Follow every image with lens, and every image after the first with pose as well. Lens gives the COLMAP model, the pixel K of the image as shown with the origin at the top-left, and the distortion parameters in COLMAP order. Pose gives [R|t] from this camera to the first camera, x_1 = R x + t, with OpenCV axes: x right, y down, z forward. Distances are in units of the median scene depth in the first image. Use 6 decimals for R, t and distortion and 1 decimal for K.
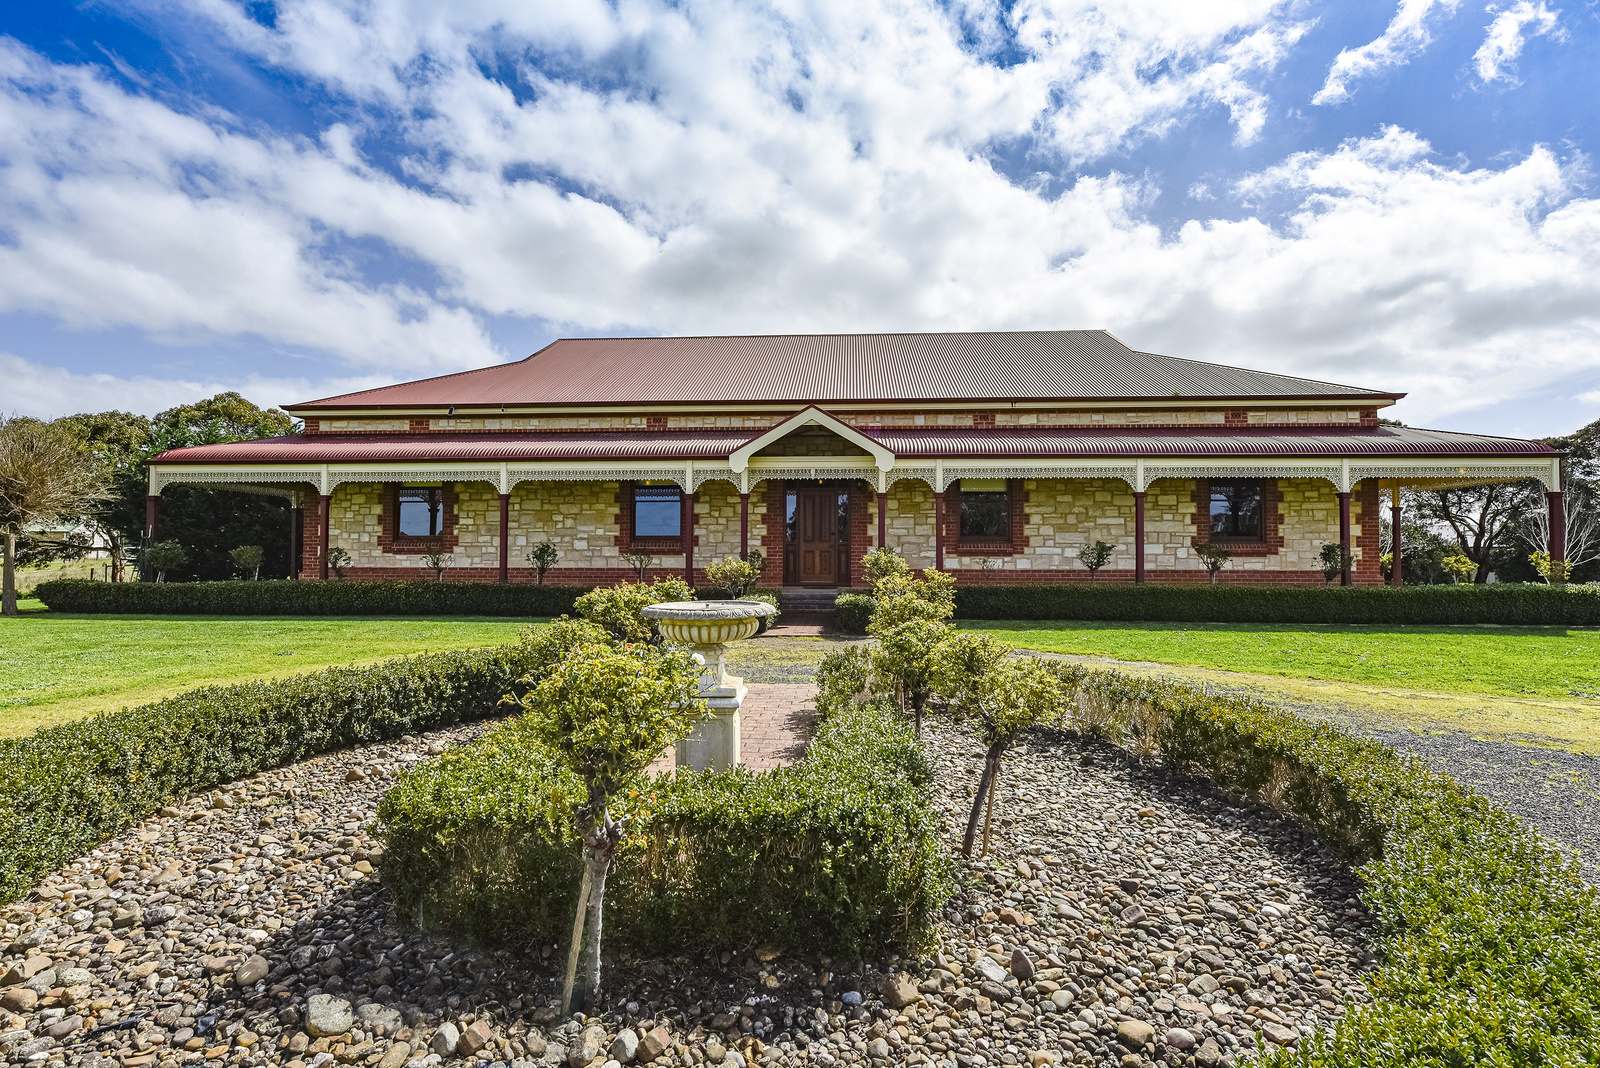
lens RADIAL K [[790.2, 0, 800.0], [0, 790.2, 534.0], [0, 0, 1]] dist [-0.022878, 0.006832]
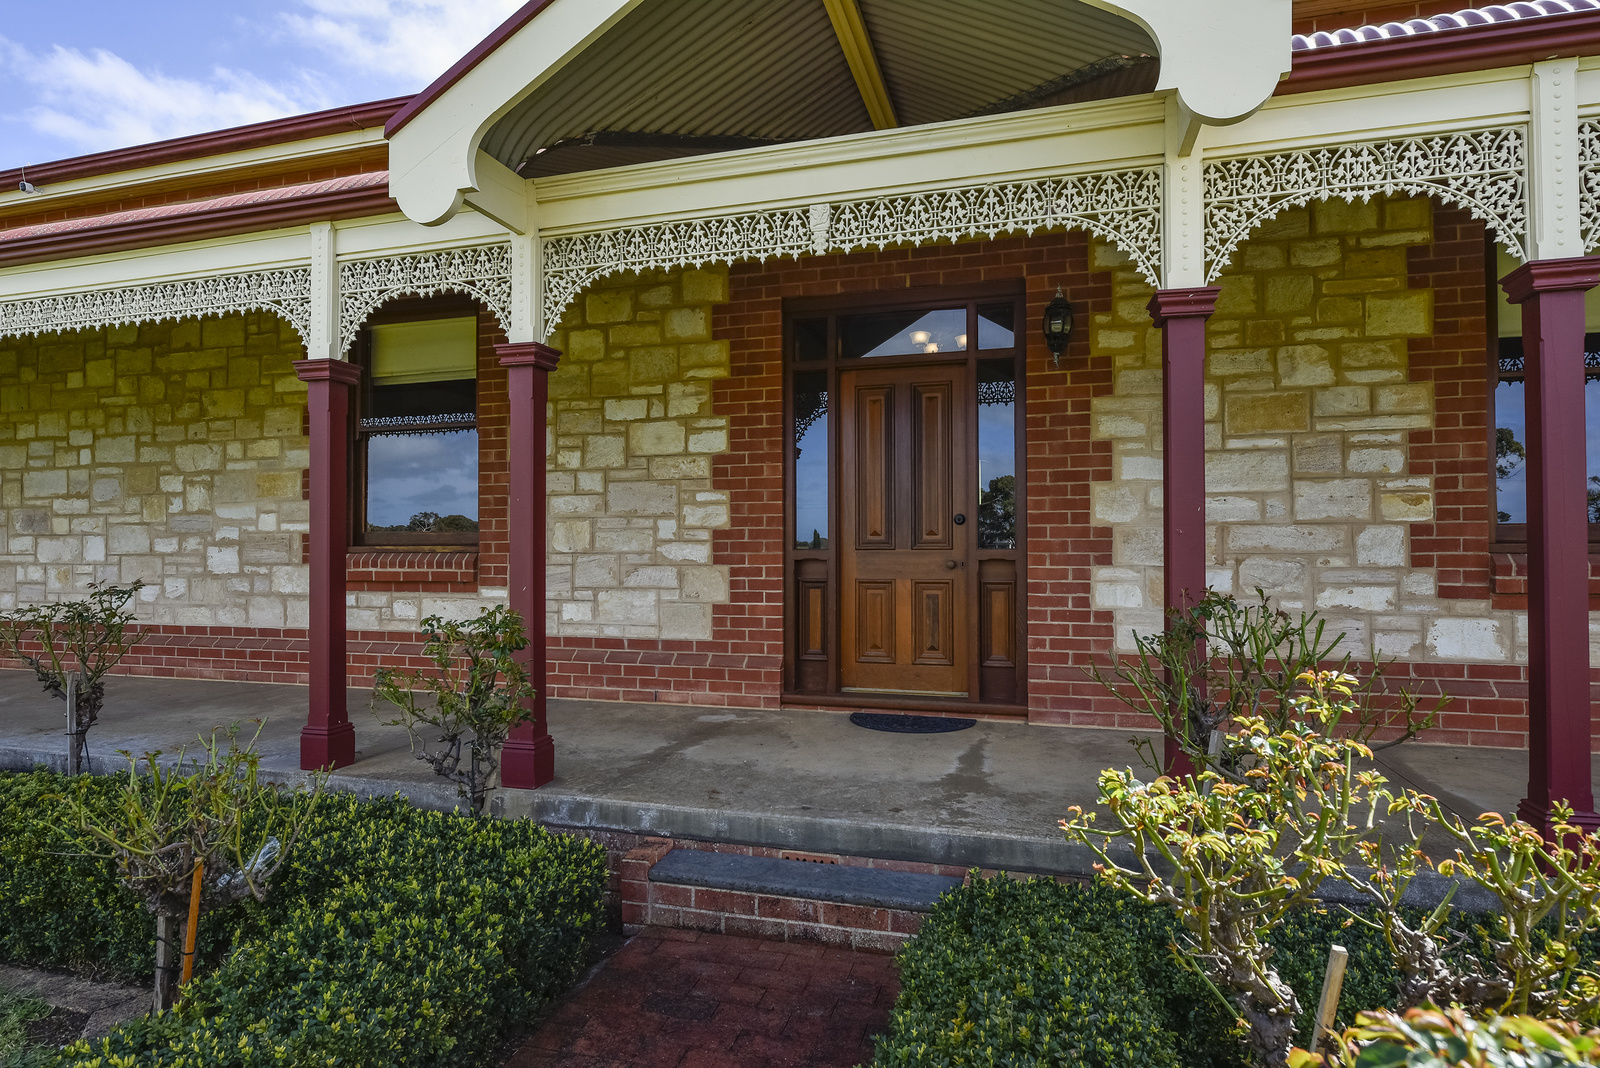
lens RADIAL K [[856.7, 0, 800.0], [0, 856.7, 534.0], [0, 0, 1]] dist [-0.001371, -0.000034]
pose [[0.975565, -0.008453, -0.219550, 0.008781], [0.010858, 0.999894, 0.009748, 0.000193], [0.219445, -0.011893, 0.975552, 0.115299]]
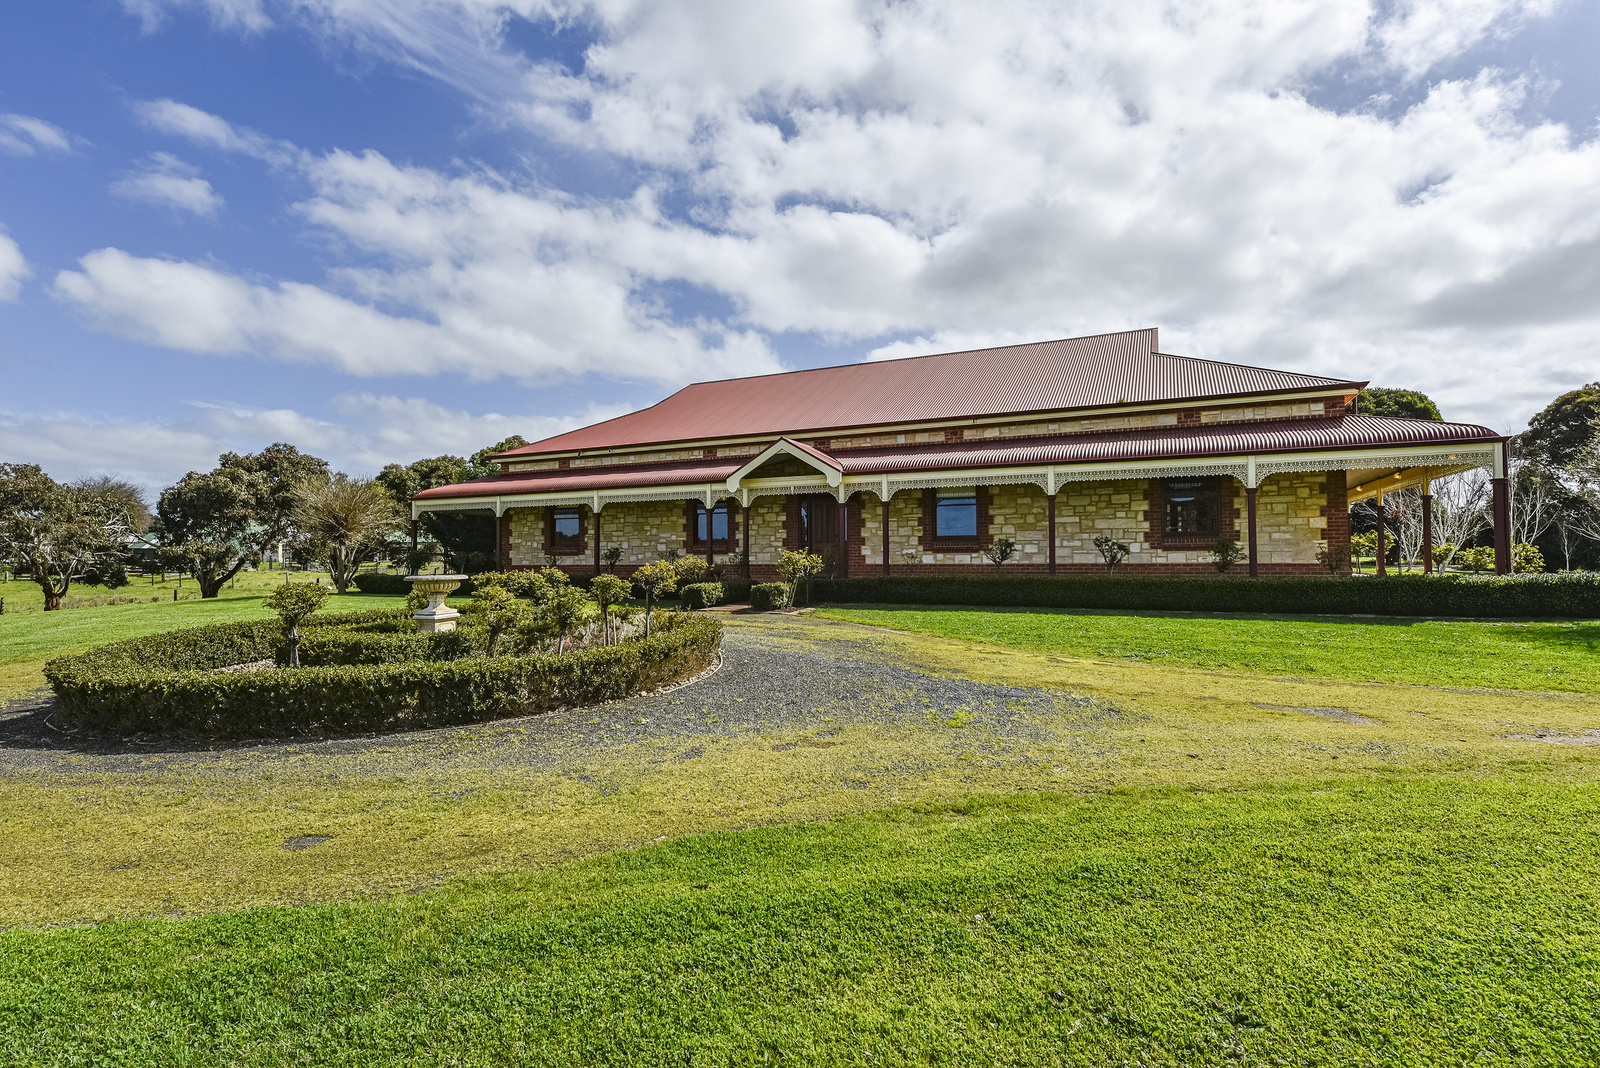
lens RADIAL K [[807.5, 0, 800.0], [0, 807.5, 534.0], [0, 0, 1]] dist [-0.016445, 0.001214]
pose [[0.926030, -0.019788, -0.376931, 0.076878], [0.020592, 0.999786, -0.001896, -0.000313], [0.376888, -0.006007, 0.926239, -0.030987]]
